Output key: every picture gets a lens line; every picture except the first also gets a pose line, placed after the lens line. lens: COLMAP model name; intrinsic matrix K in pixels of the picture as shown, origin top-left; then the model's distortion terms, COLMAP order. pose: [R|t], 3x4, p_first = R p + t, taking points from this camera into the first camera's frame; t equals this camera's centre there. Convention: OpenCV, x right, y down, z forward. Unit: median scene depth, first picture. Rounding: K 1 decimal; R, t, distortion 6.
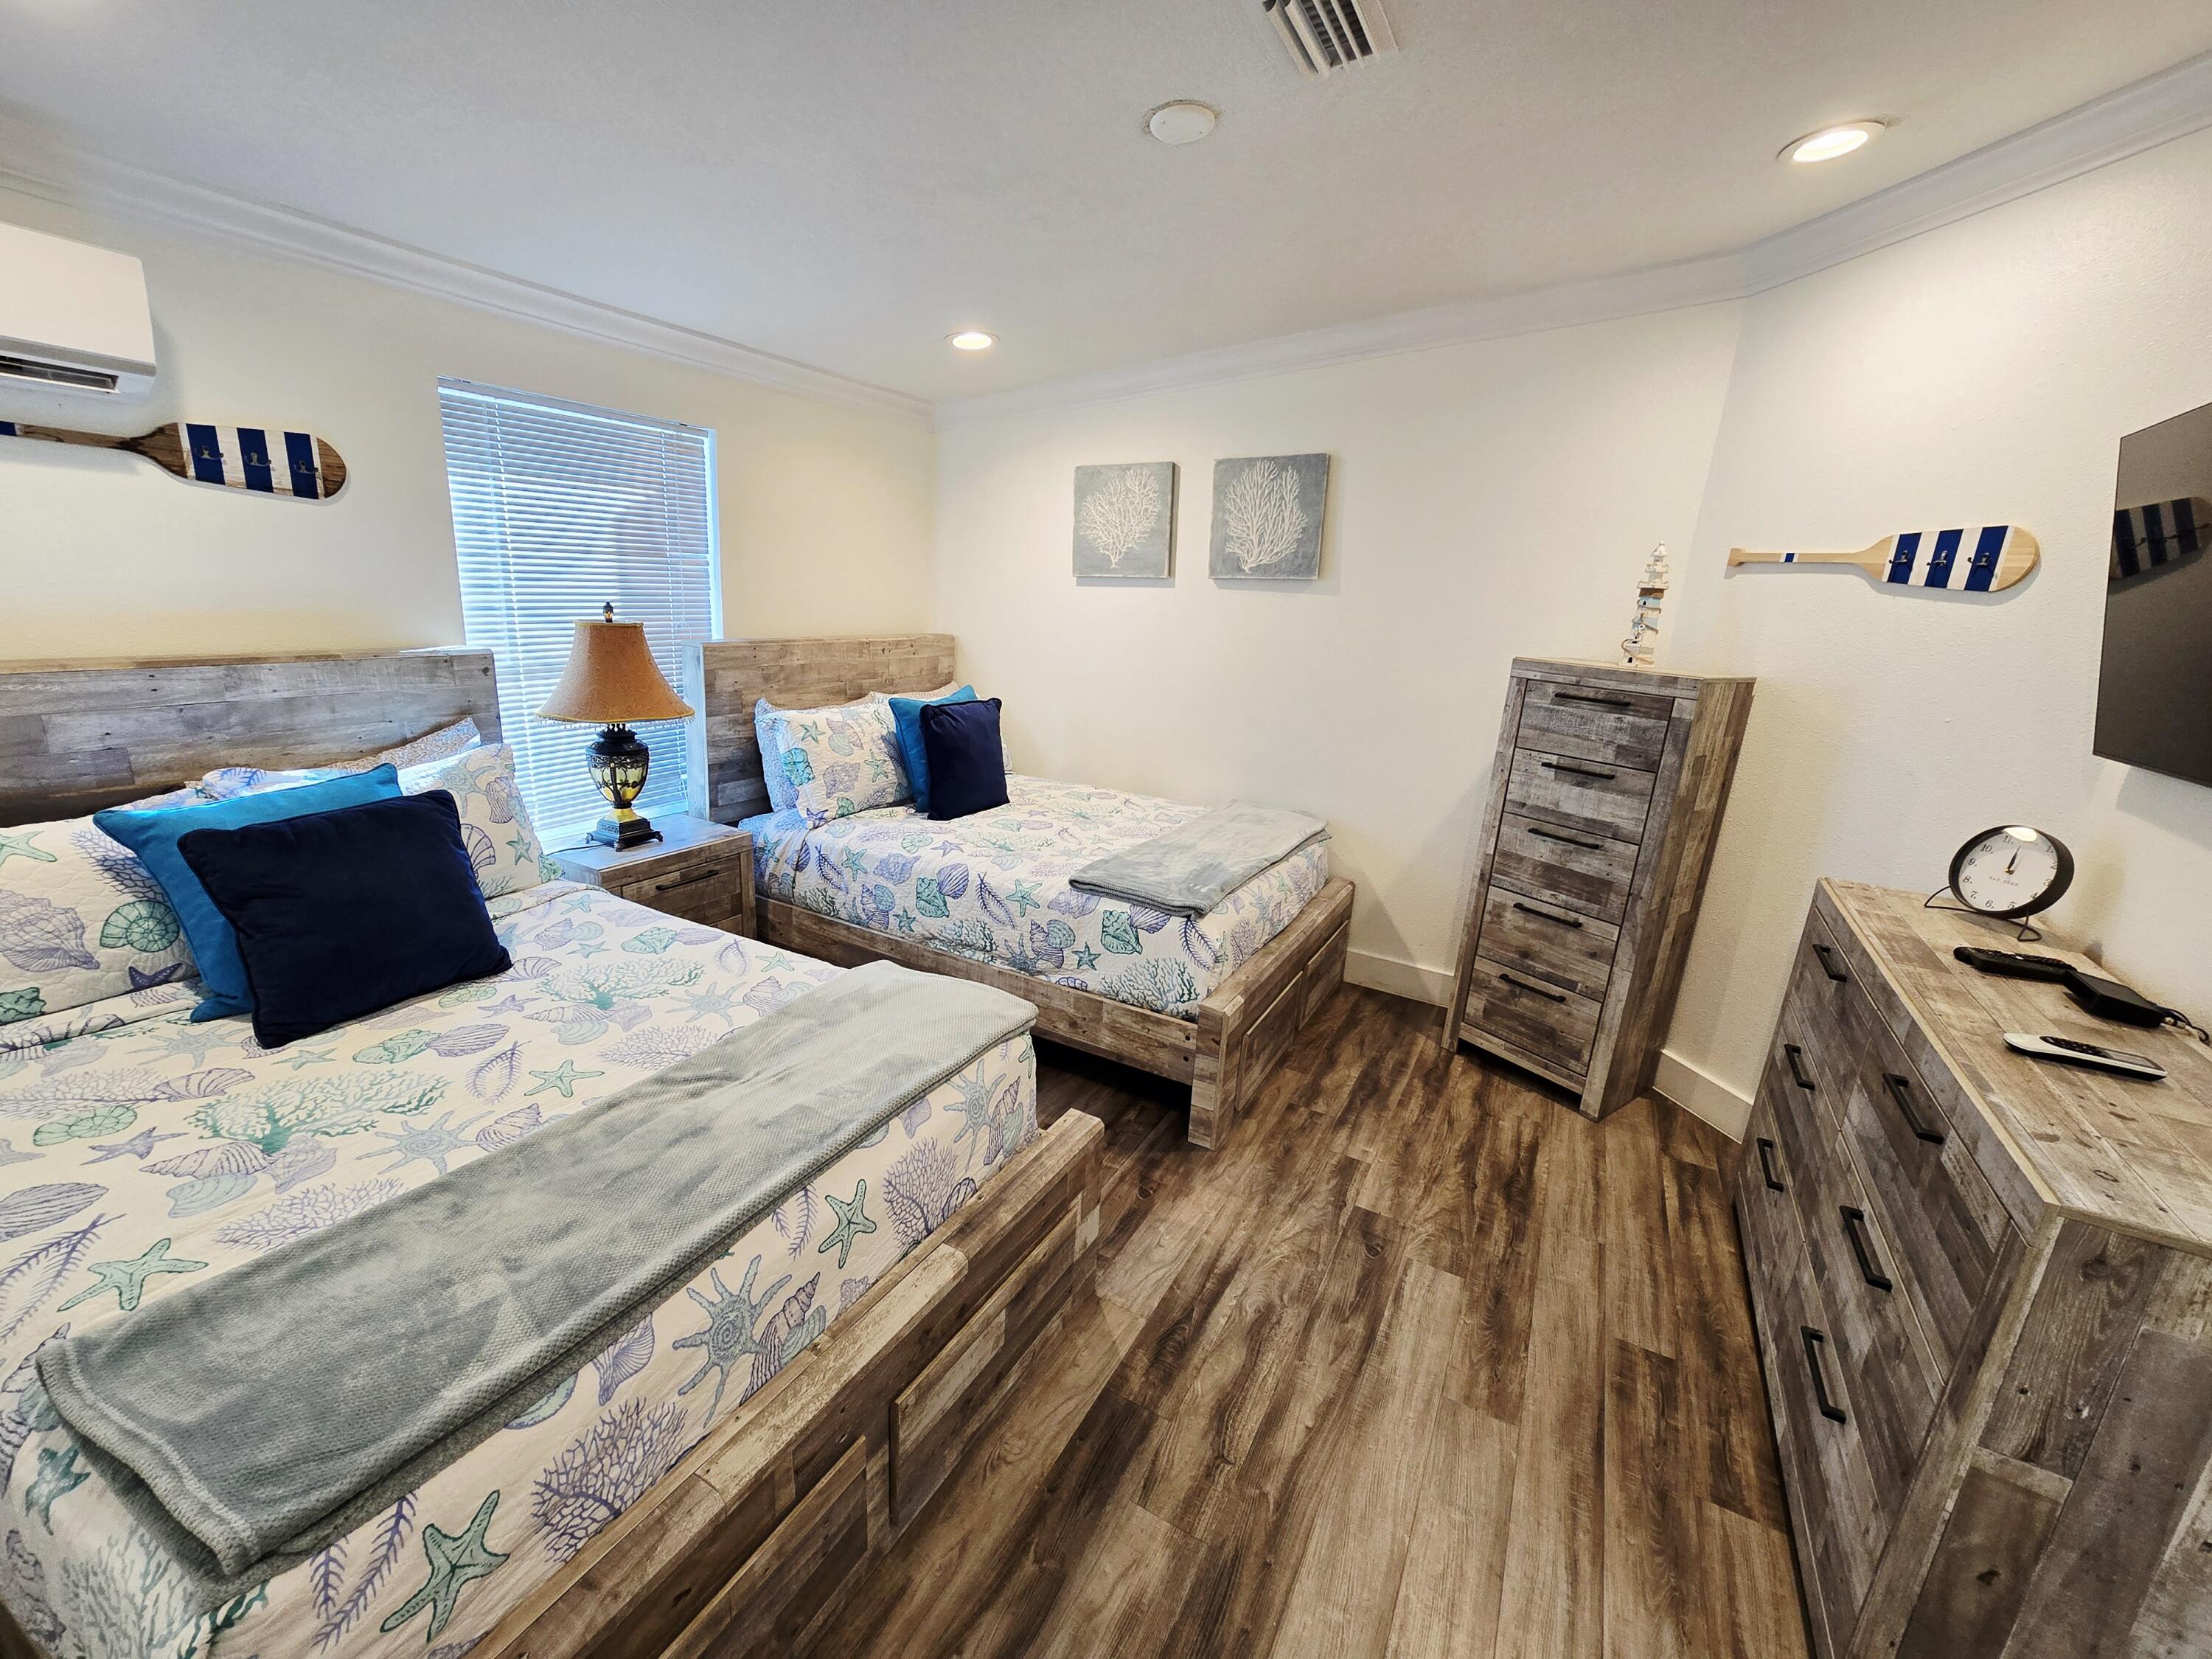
lens RADIAL K [[912.8, 0, 1108.9], [0, 912.8, 834.4], [0, 0, 1]] dist [-0.004853, 0.000341]
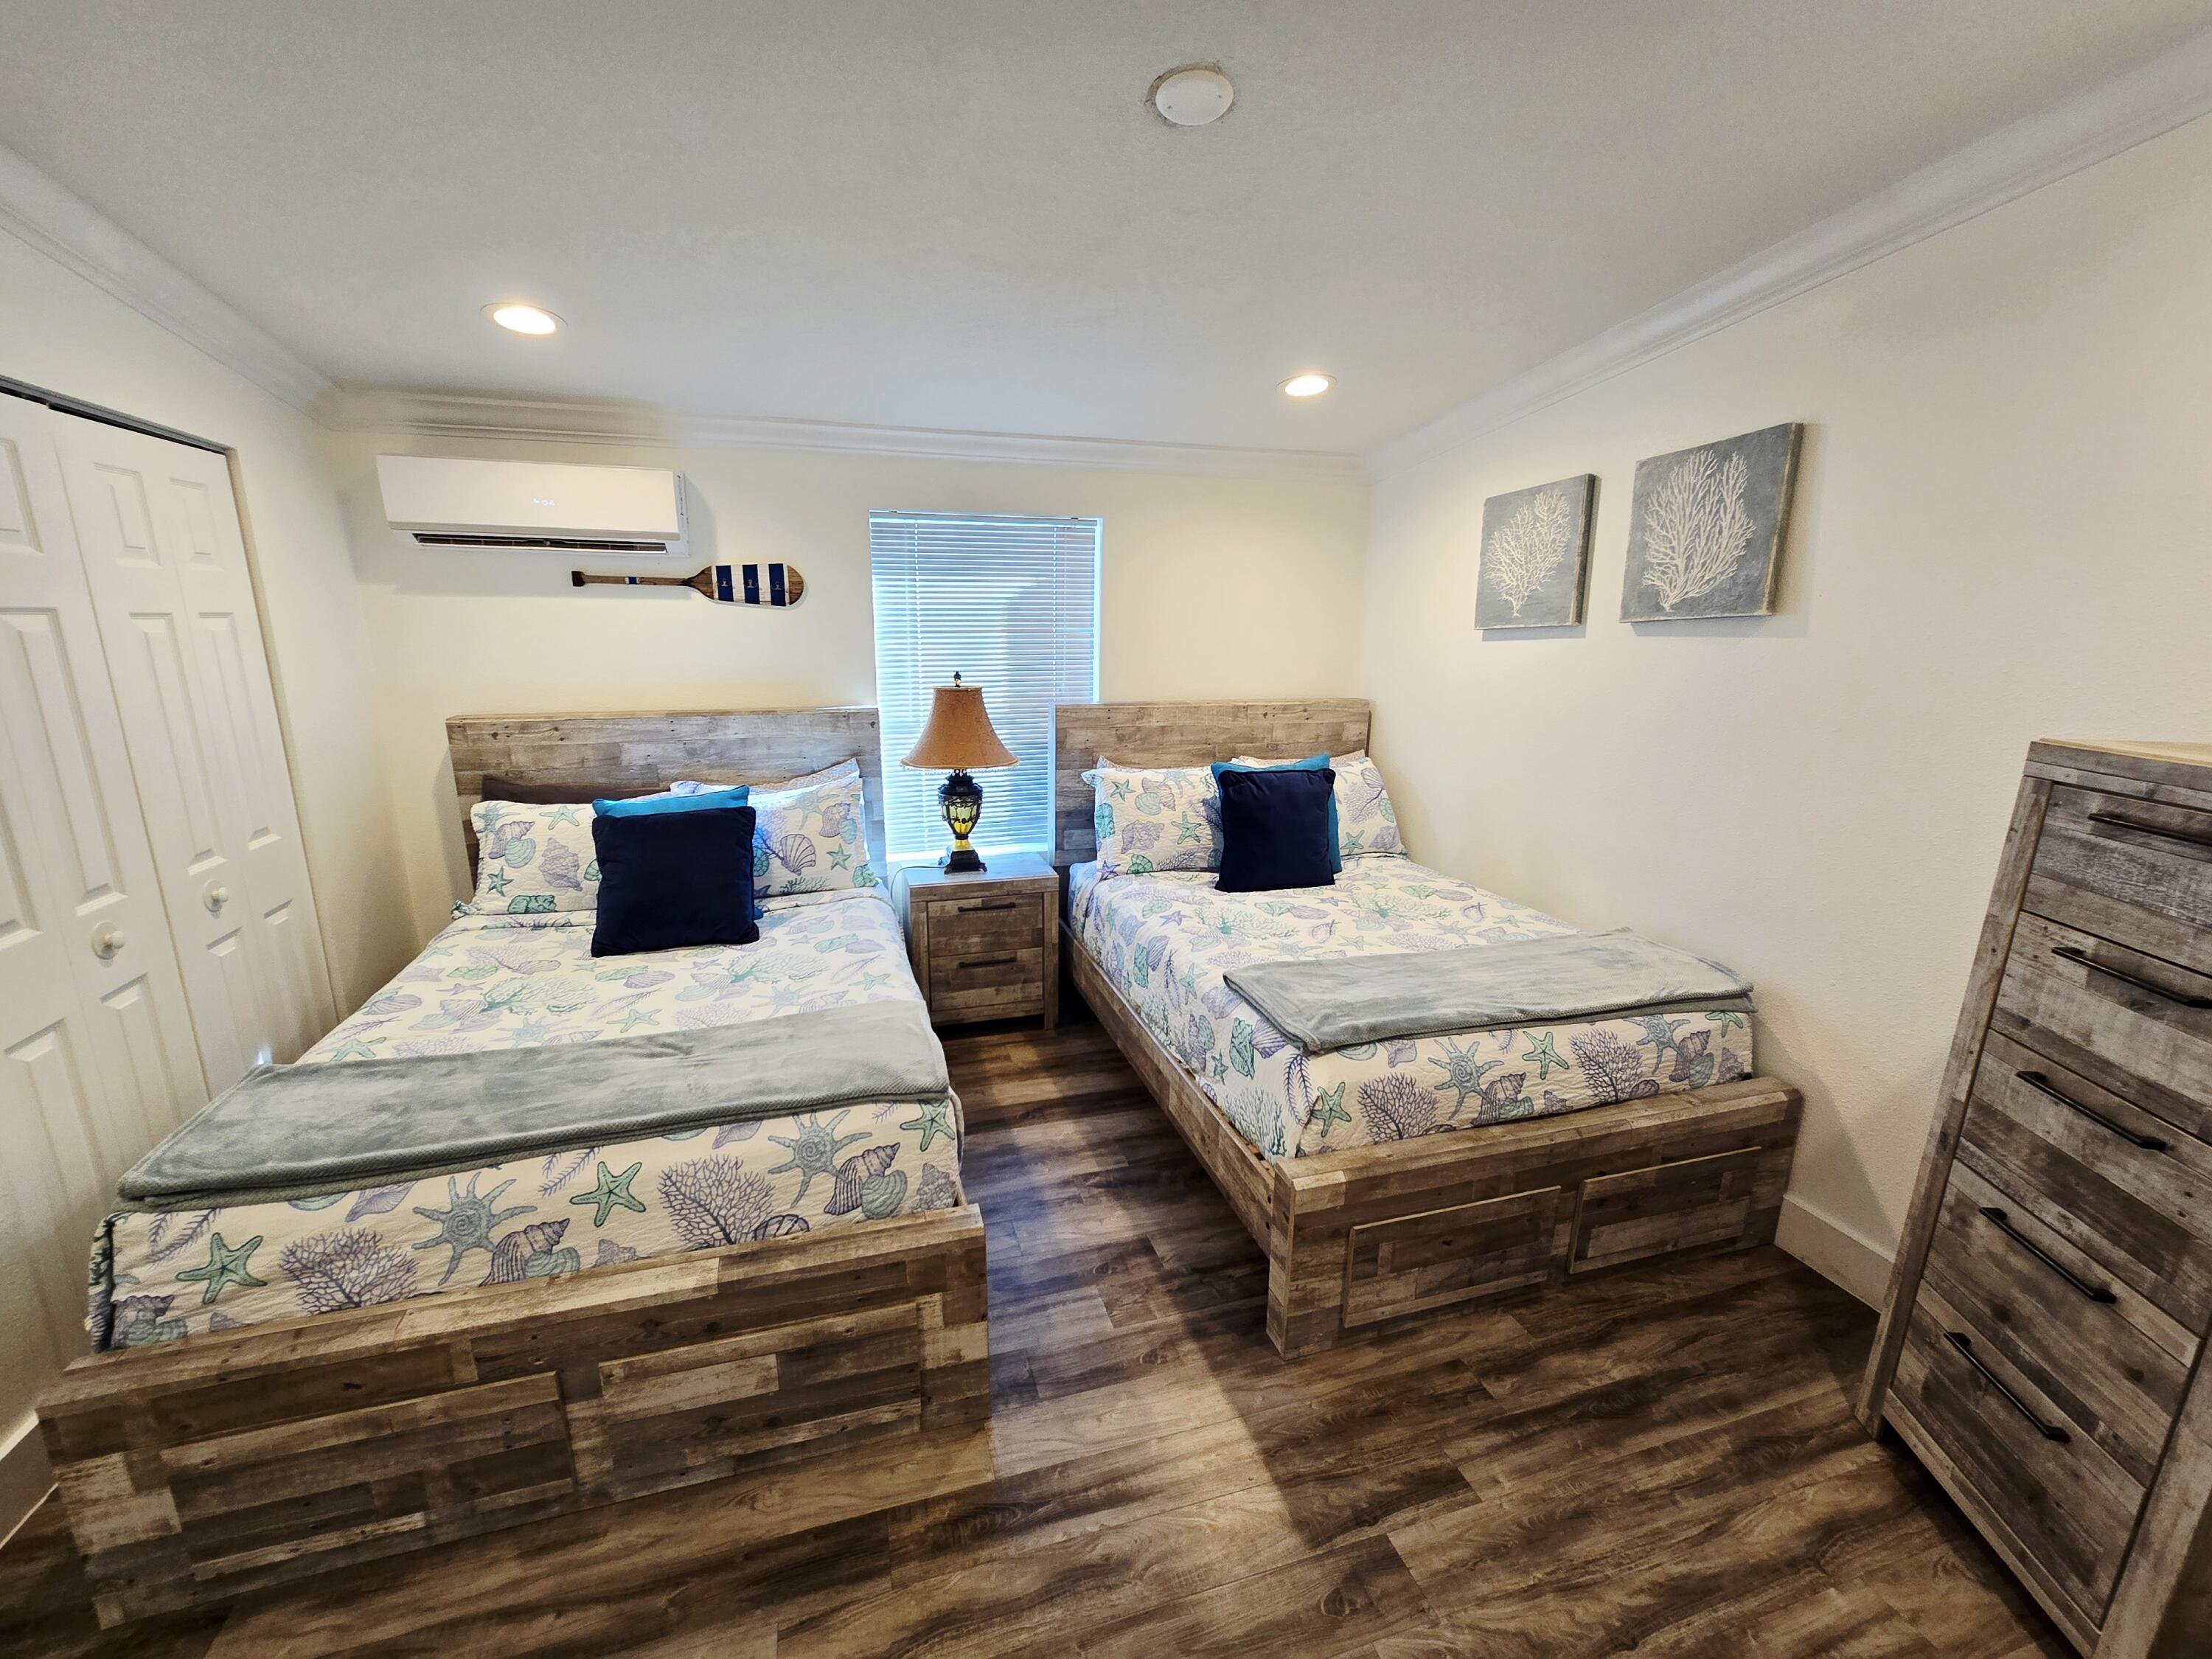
lens RADIAL K [[909.5, 0, 1093.9], [0, 909.5, 842.5], [0, 0, 1]] dist [-0.004522, 0.000845]
pose [[0.704913, 0.110677, -0.700606, 0.449482], [-0.153533, 0.988142, 0.001623, -0.055645], [0.692478, 0.106422, 0.713547, 0.270038]]
